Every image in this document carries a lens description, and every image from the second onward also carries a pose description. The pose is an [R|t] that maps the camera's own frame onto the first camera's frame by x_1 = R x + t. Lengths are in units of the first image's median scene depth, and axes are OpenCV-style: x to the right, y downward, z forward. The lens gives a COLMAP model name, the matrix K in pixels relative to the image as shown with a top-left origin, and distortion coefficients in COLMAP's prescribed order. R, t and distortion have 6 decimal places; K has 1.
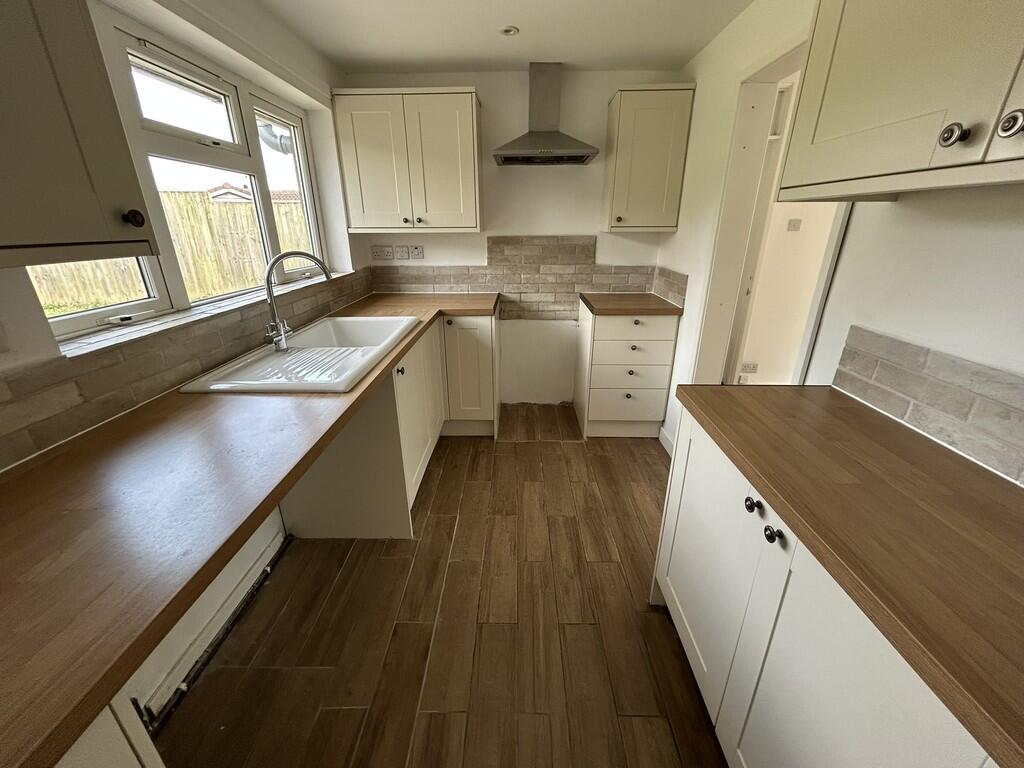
lens RADIAL K [[410.3, 0, 511.6], [0, 410.3, 384.7], [0, 0, 1]] dist [0.003347, -0.000533]
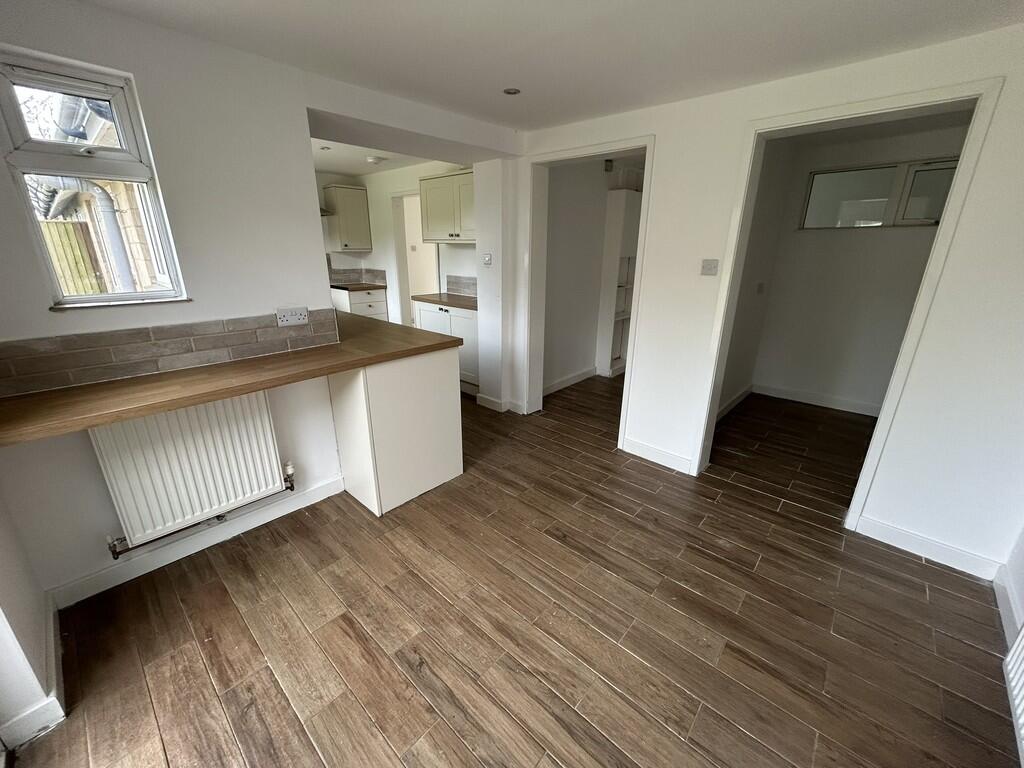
lens RADIAL K [[410.3, 0, 510.0], [0, 410.3, 381.7], [0, 0, 1]] dist [0.003347, -0.000533]
pose [[0.661190, -0.228267, 0.714648, -0.823284], [0.266445, 0.961934, 0.060738, 0.349466], [-0.701309, 0.150255, 0.696842, -0.911724]]
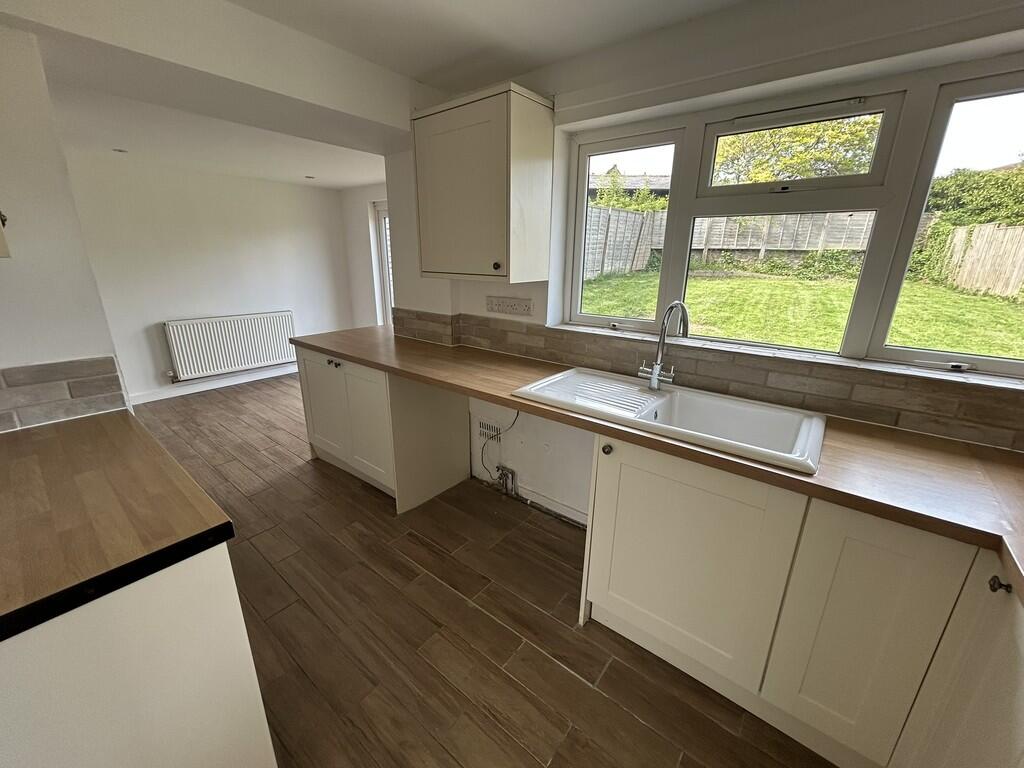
lens RADIAL K [[410.3, 0, 508.0], [0, 410.3, 385.3], [0, 0, 1]] dist [0.003347, -0.000533]
pose [[-0.614745, 0.236972, -0.752285, 0.295506], [-0.295147, 0.815384, 0.498034, -0.328046], [0.731421, 0.528198, -0.431312, 0.767413]]
